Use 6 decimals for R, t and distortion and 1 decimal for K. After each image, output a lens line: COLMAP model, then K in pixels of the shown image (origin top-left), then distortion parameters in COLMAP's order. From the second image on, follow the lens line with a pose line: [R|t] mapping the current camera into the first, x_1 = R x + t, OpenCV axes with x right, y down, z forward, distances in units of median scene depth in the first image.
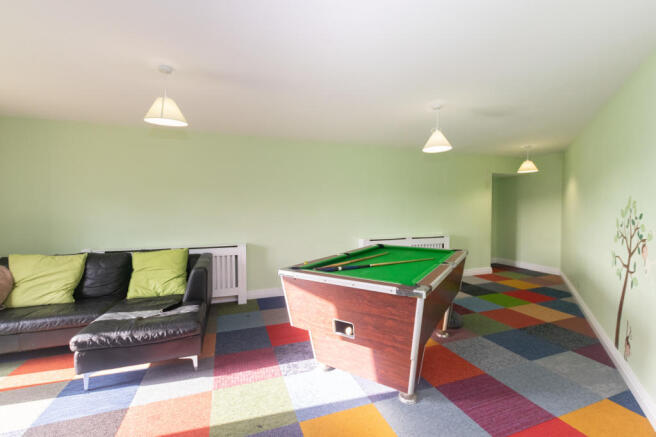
lens RADIAL K [[290.8, 0, 325.7], [0, 290.8, 218.3], [0, 0, 1]] dist [-0.001519, 0.000035]
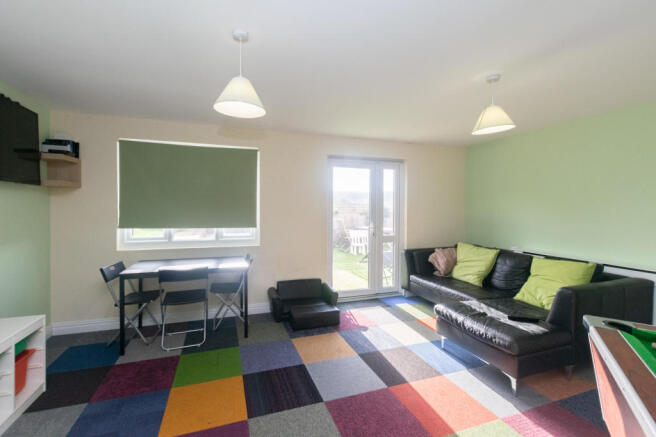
lens RADIAL K [[290.8, 0, 325.2], [0, 290.8, 212.8], [0, 0, 1]] dist [-0.001519, 0.000035]
pose [[-0.012014, 0.027880, -0.999539, 0.423104], [-0.039116, 0.998833, 0.028330, -0.040584], [0.999162, 0.039438, -0.010910, 0.378640]]
